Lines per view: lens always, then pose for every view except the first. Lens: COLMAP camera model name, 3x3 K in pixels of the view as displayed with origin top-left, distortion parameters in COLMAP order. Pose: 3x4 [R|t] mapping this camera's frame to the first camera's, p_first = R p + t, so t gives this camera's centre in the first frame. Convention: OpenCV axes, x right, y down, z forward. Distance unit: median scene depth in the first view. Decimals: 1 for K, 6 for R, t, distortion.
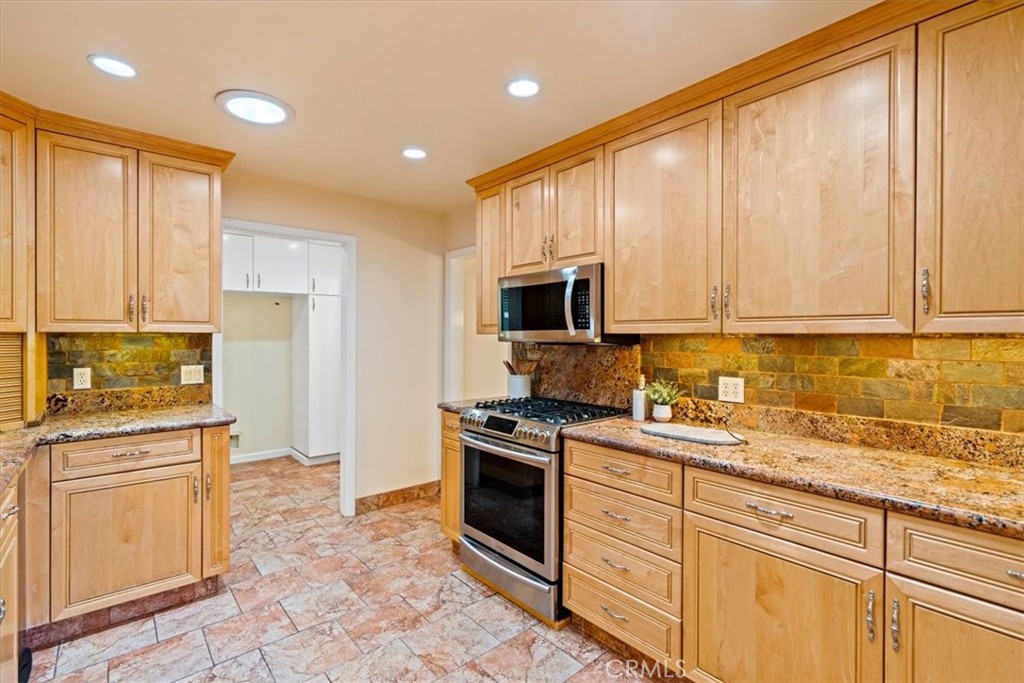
lens RADIAL K [[469.5, 0, 498.4], [0, 469.5, 336.4], [0, 0, 1]] dist [-0.000585, 0.002765]
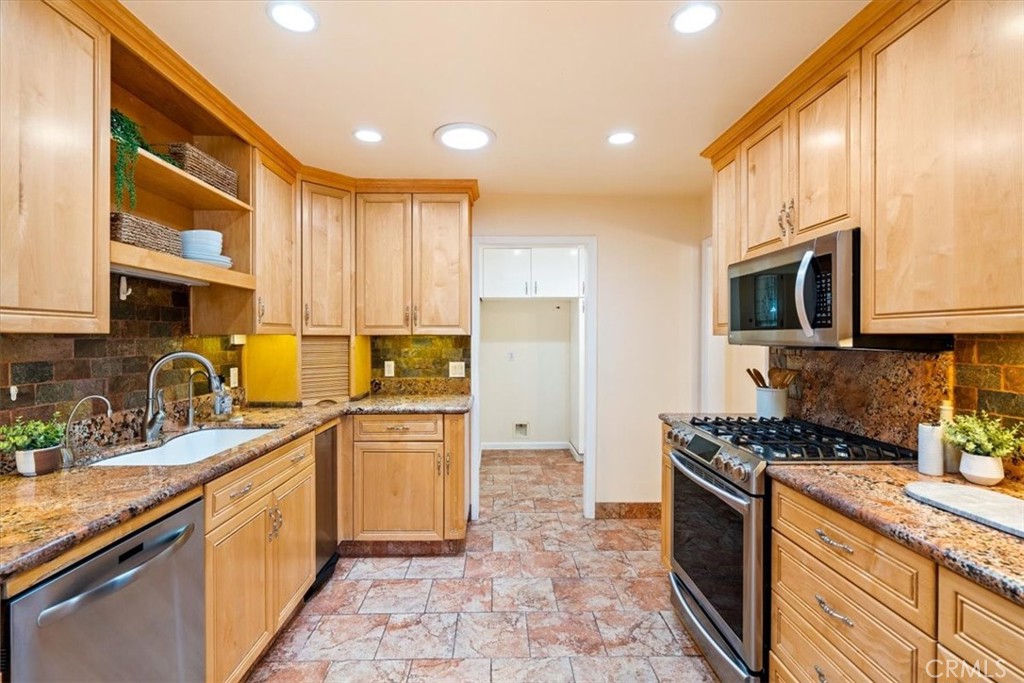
lens RADIAL K [[469.5, 0, 497.7], [0, 469.5, 338.6], [0, 0, 1]] dist [-0.000585, 0.002765]
pose [[0.776313, 0.000648, -0.630347, 0.225432], [0.000508, 0.999999, 0.001654, -0.000484], [0.630347, -0.001605, 0.776312, 0.146774]]
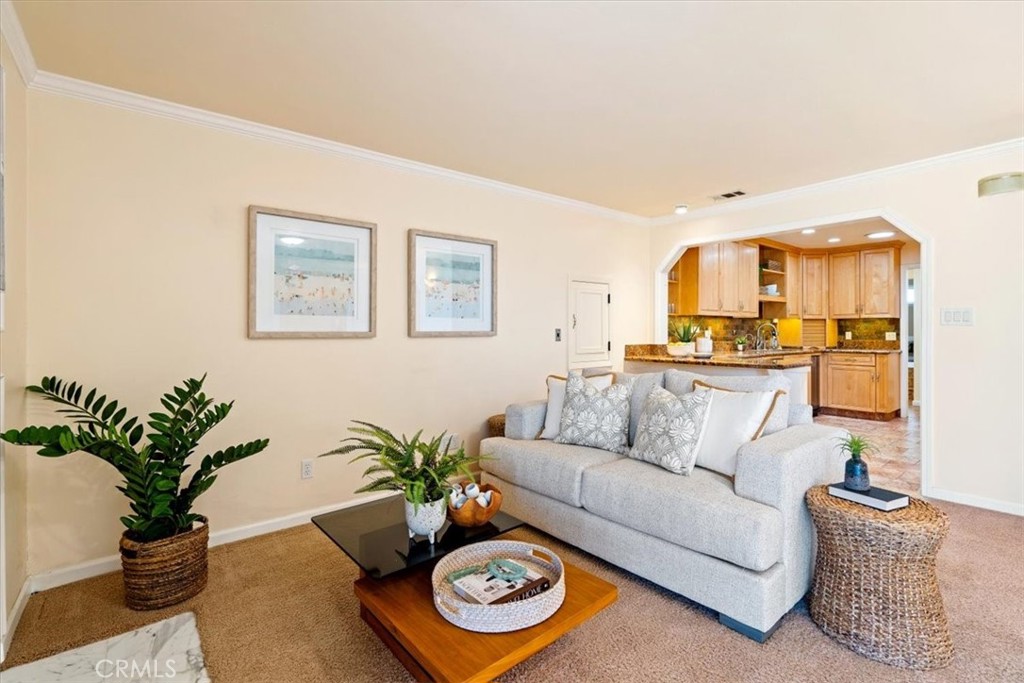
lens RADIAL K [[469.5, 0, 508.3], [0, 469.5, 327.2], [0, 0, 1]] dist [-0.000585, 0.002765]
pose [[-0.007225, -0.005100, -0.999961, 1.933957], [-0.001264, 0.999986, -0.005091, 0.059341], [0.999973, 0.001227, -0.007231, -0.994904]]
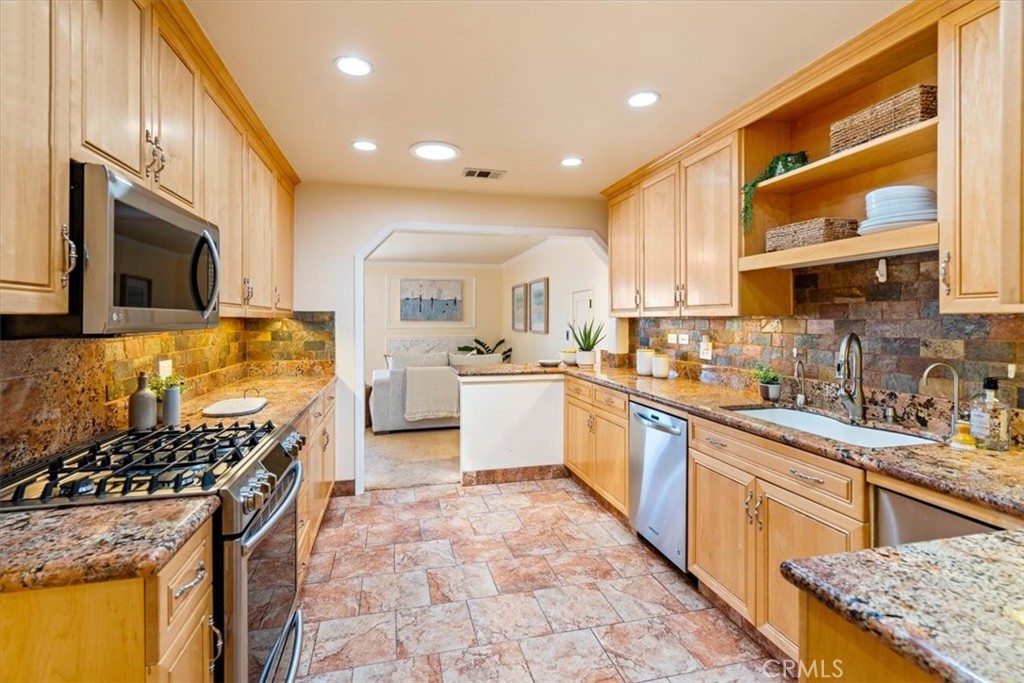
lens RADIAL K [[469.5, 0, 514.3], [0, 469.5, 321.5], [0, 0, 1]] dist [-0.000585, 0.002765]
pose [[-0.909417, -0.000854, 0.415884, -0.513505], [0.001686, 0.999982, 0.005740, -0.001036], [-0.415881, 0.005922, -0.909400, 1.358218]]
